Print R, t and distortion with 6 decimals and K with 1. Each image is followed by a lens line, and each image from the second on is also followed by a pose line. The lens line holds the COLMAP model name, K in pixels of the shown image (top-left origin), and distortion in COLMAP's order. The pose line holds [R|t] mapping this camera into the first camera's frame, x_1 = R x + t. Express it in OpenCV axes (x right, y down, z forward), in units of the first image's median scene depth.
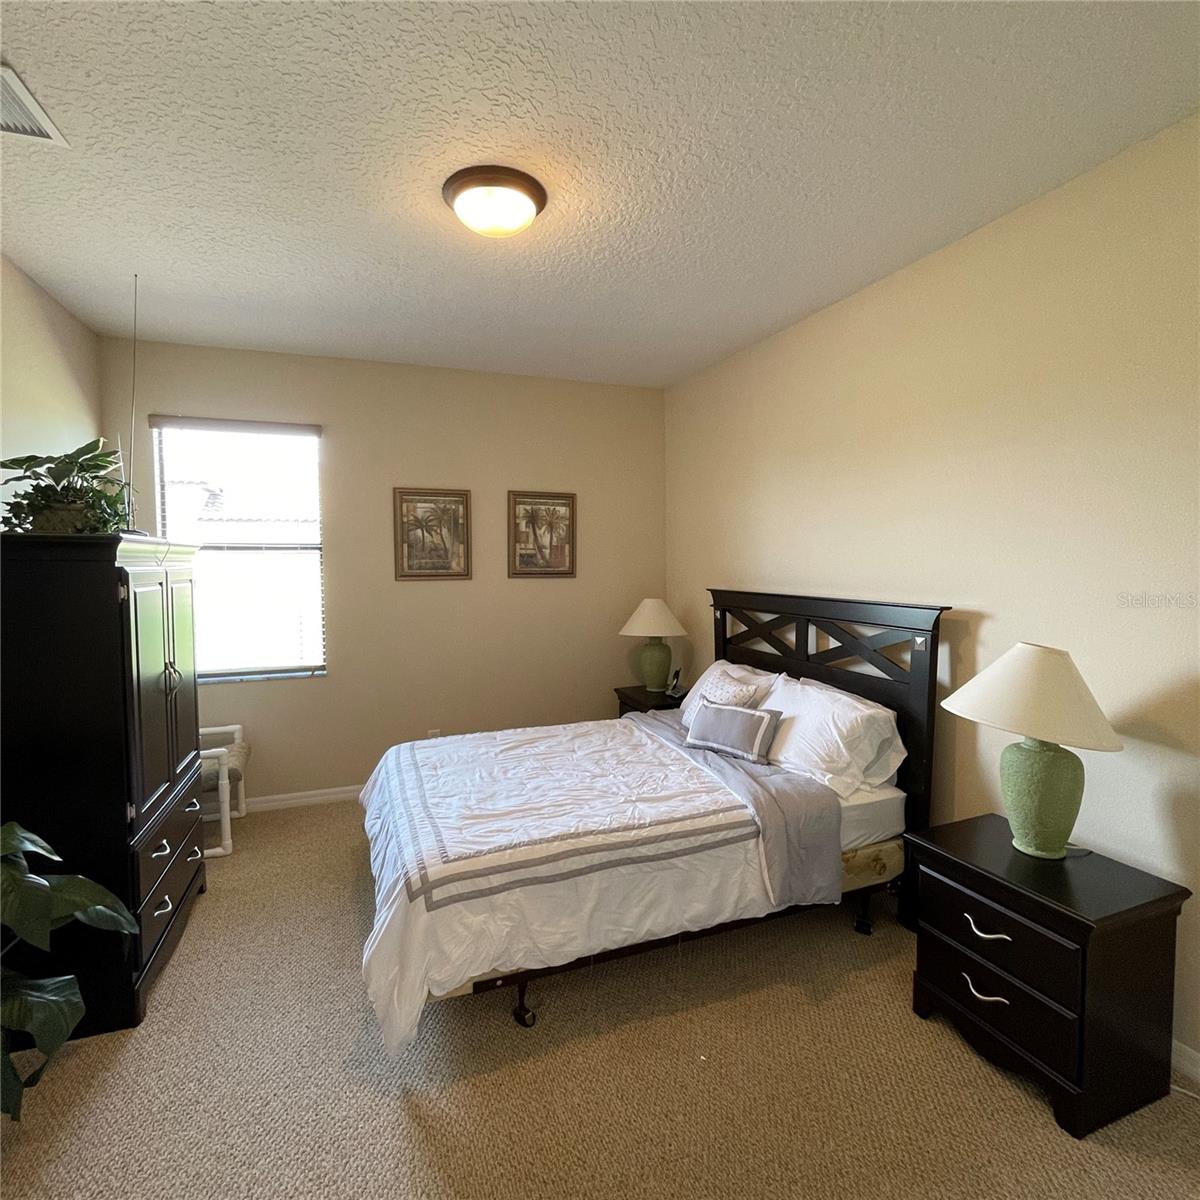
lens RADIAL K [[645.8, 0, 604.9], [0, 645.8, 597.2], [0, 0, 1]] dist [-0.002540, 0.000796]
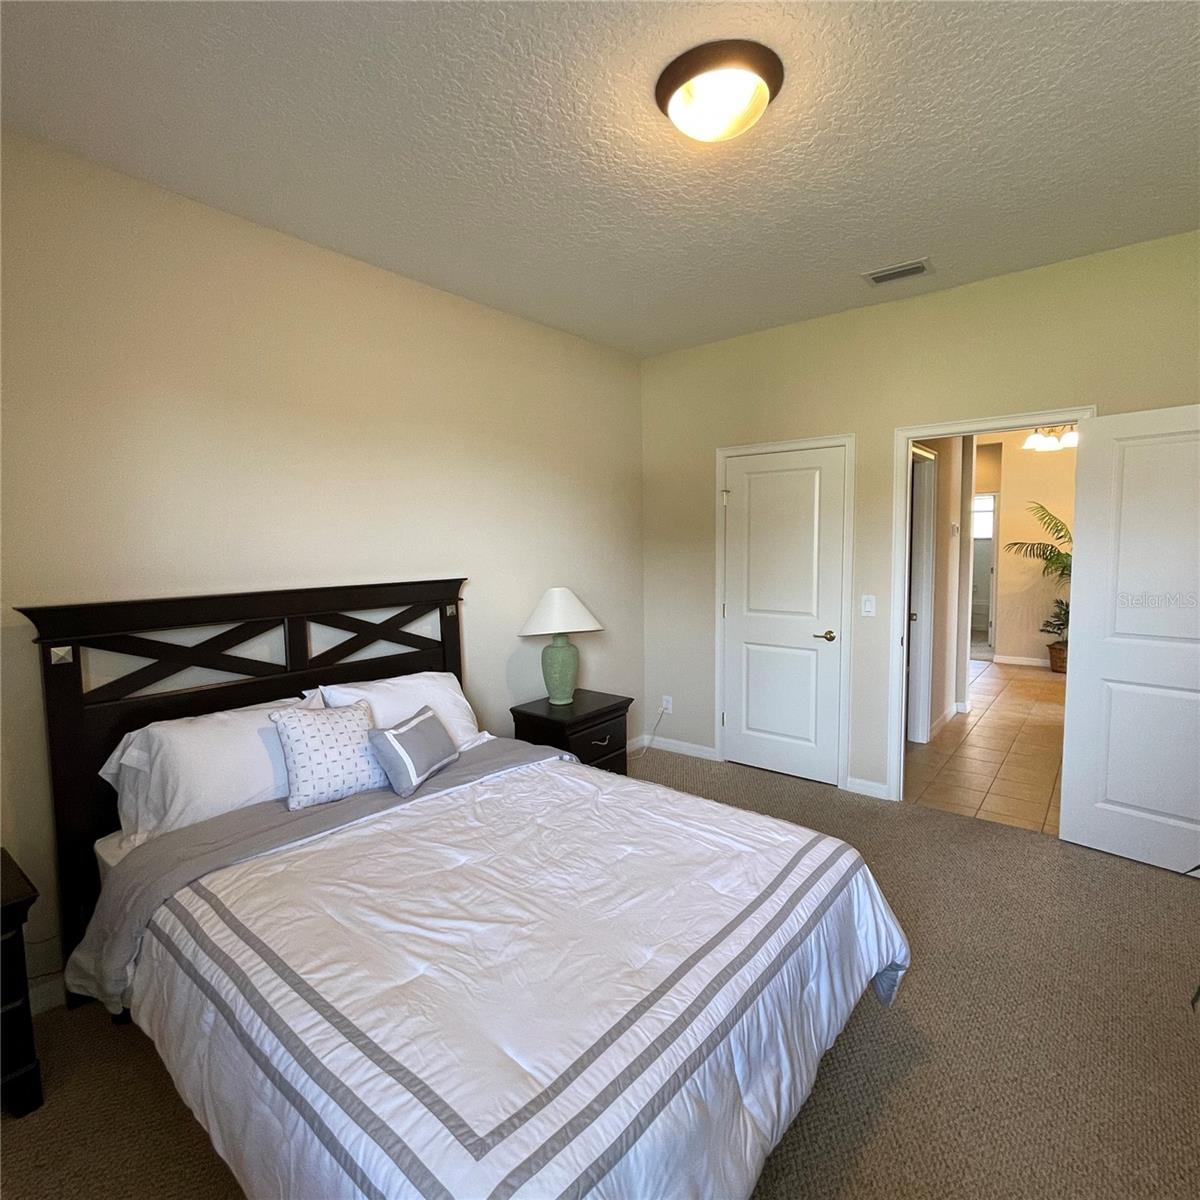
lens RADIAL K [[645.8, 0, 602.2], [0, 645.8, 596.1], [0, 0, 1]] dist [-0.002540, 0.000796]
pose [[-0.482747, -0.067807, 0.873131, -0.575531], [0.059780, 0.992121, 0.110099, -0.059870], [-0.873717, 0.105346, -0.474890, 1.074602]]
